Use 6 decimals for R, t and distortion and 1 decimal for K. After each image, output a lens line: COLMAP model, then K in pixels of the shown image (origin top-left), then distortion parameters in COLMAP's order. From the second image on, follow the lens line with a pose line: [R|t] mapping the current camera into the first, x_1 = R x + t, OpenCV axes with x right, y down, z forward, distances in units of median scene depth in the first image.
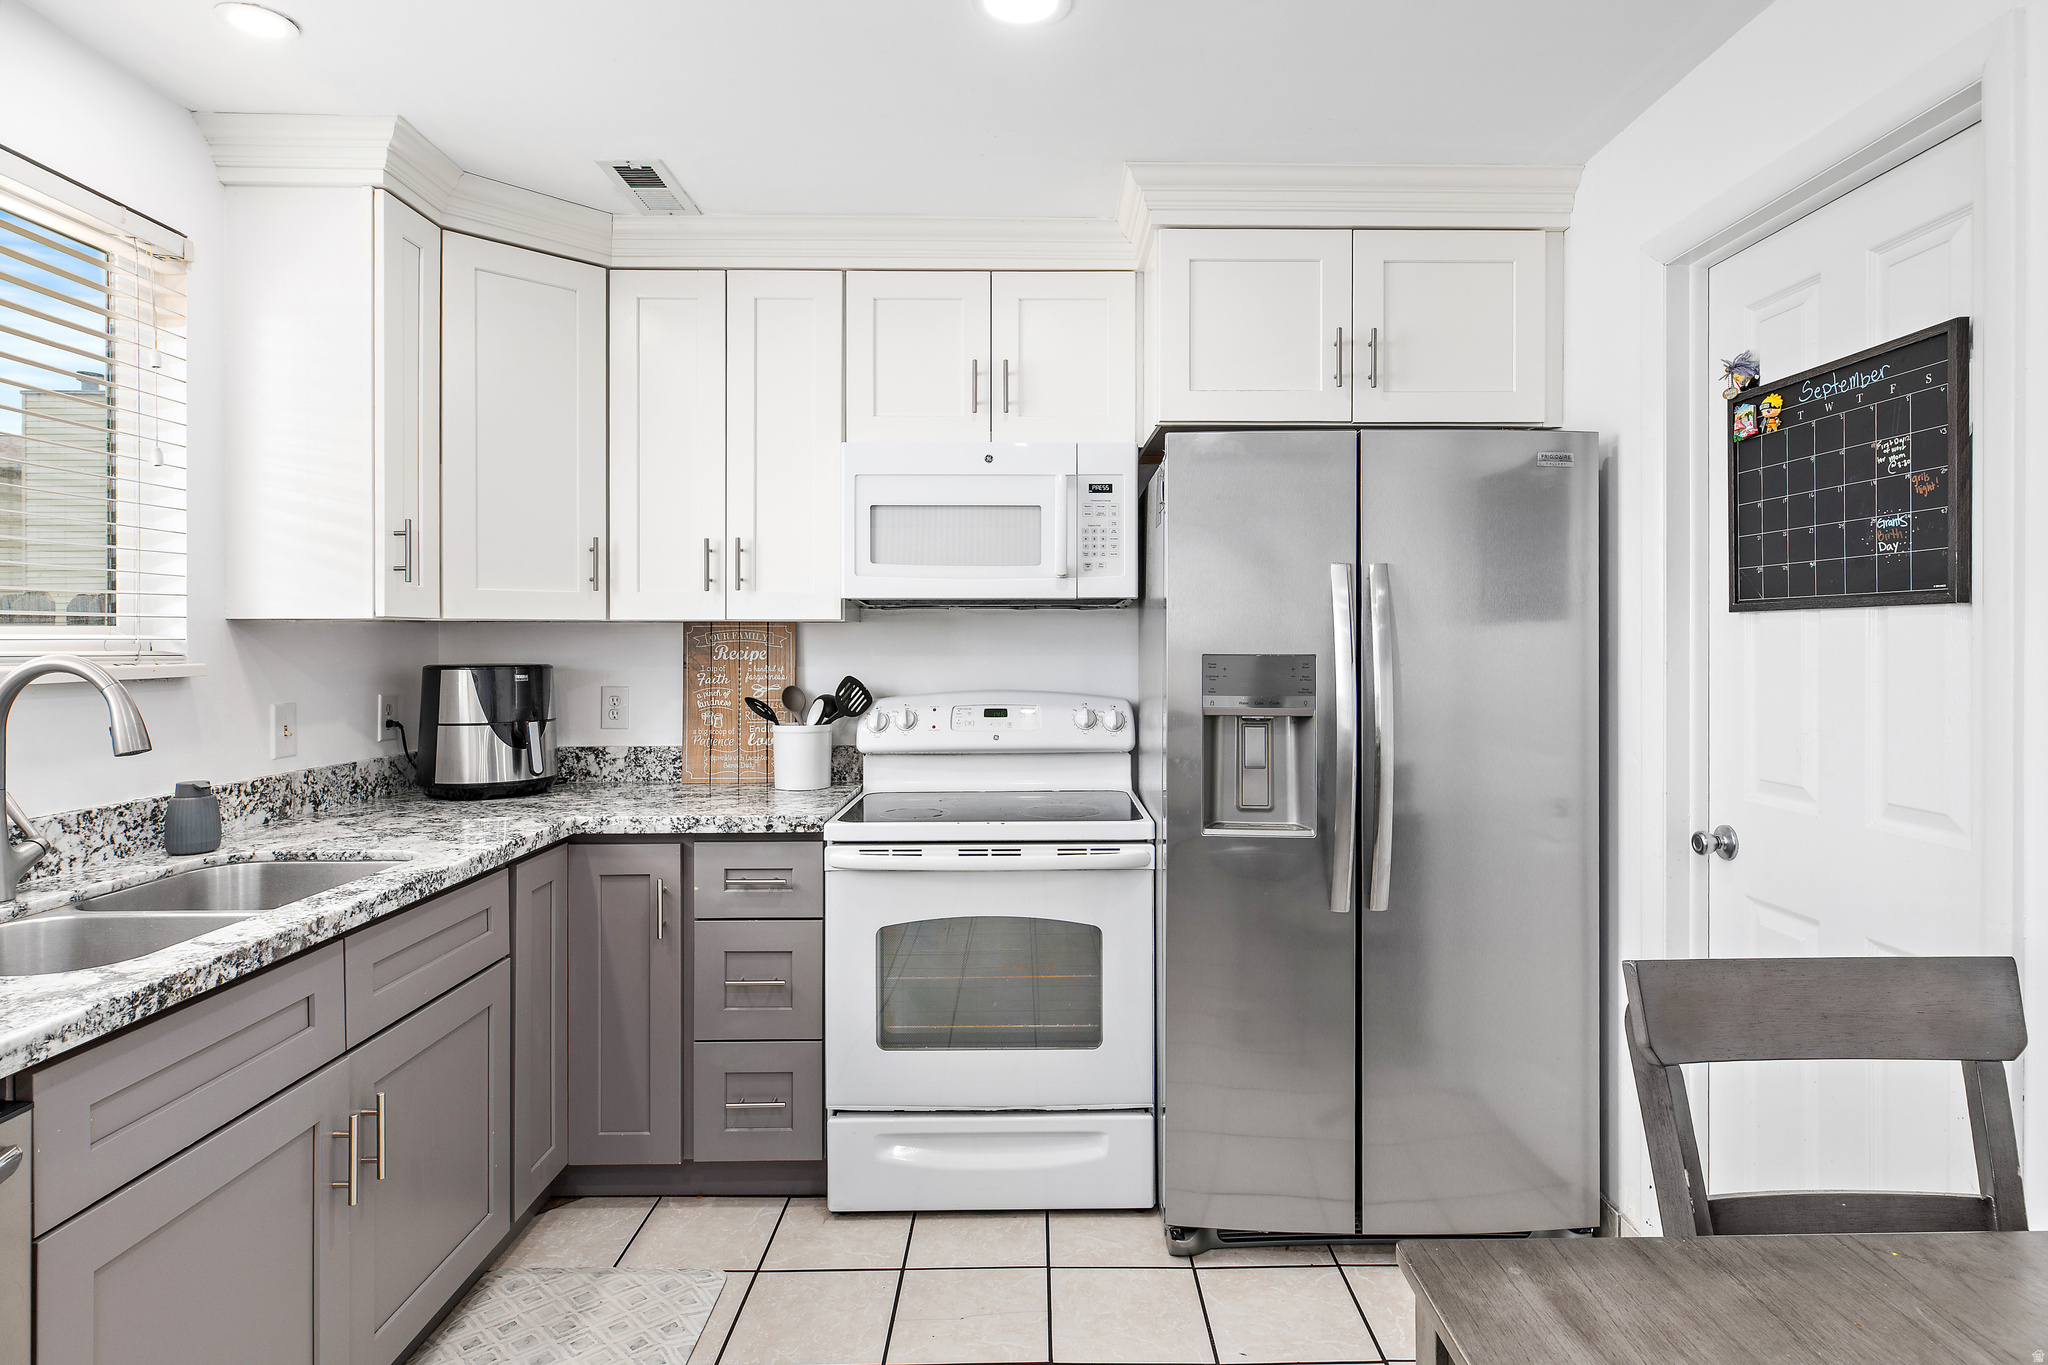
lens RADIAL K [[1081.3, 0, 1033.3], [0, 1081.3, 637.8], [0, 0, 1]] dist [0.004324, 0.000997]
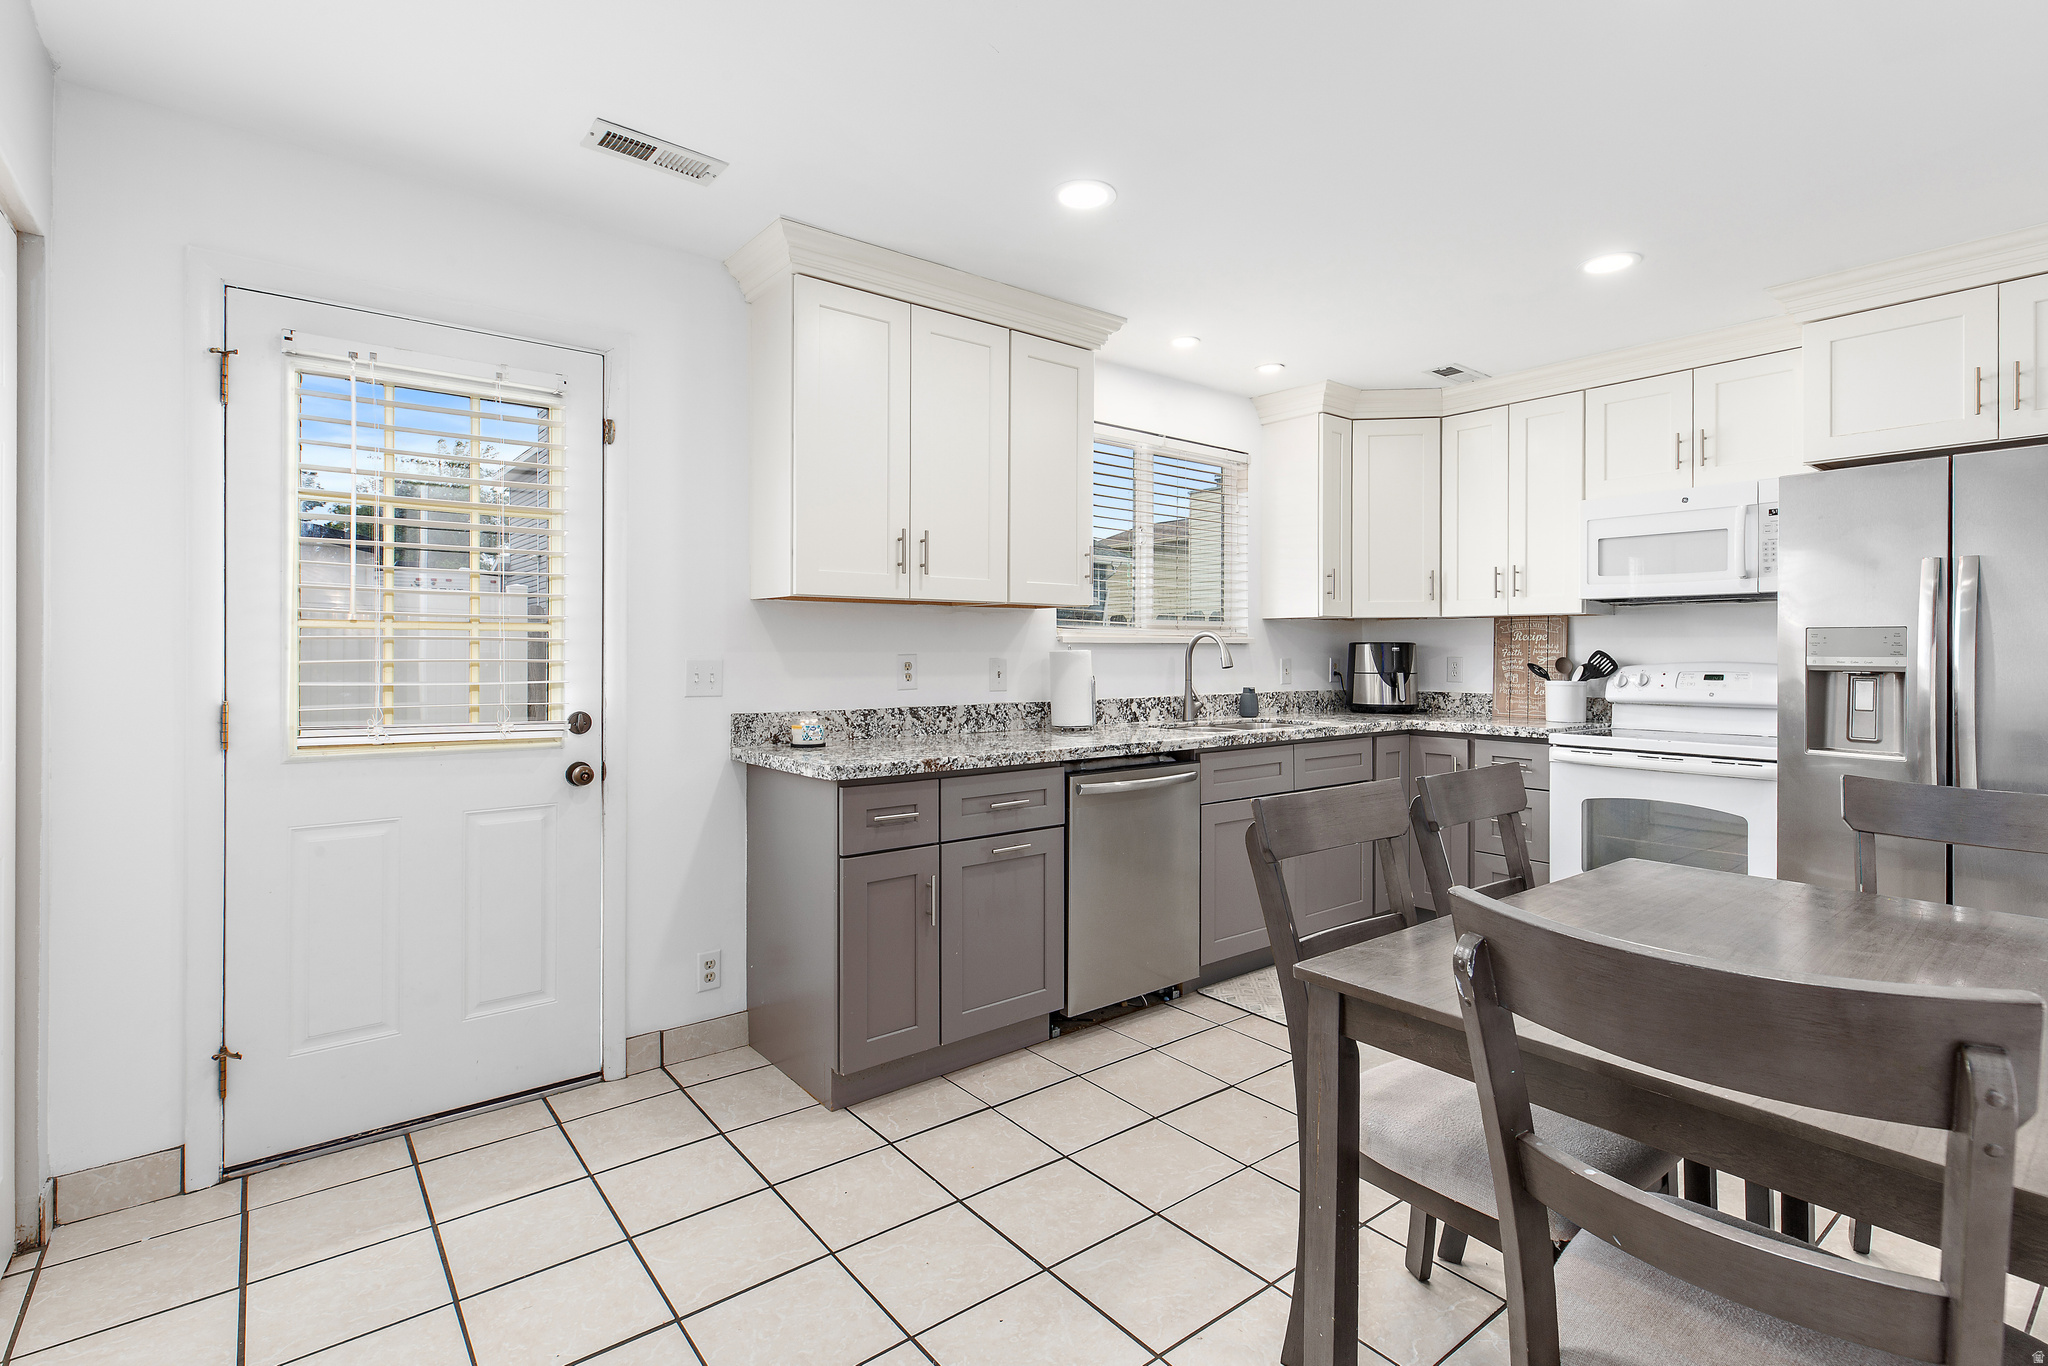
lens RADIAL K [[959.6, 0, 1027.7], [0, 959.6, 647.8], [0, 0, 1]] dist [-0.000174, -0.000116]
pose [[0.609095, 0.001277, -0.793096, 0.442963], [-0.001883, 0.999998, 0.000164, 0.035811], [0.793095, 0.001393, 0.609096, -0.492666]]
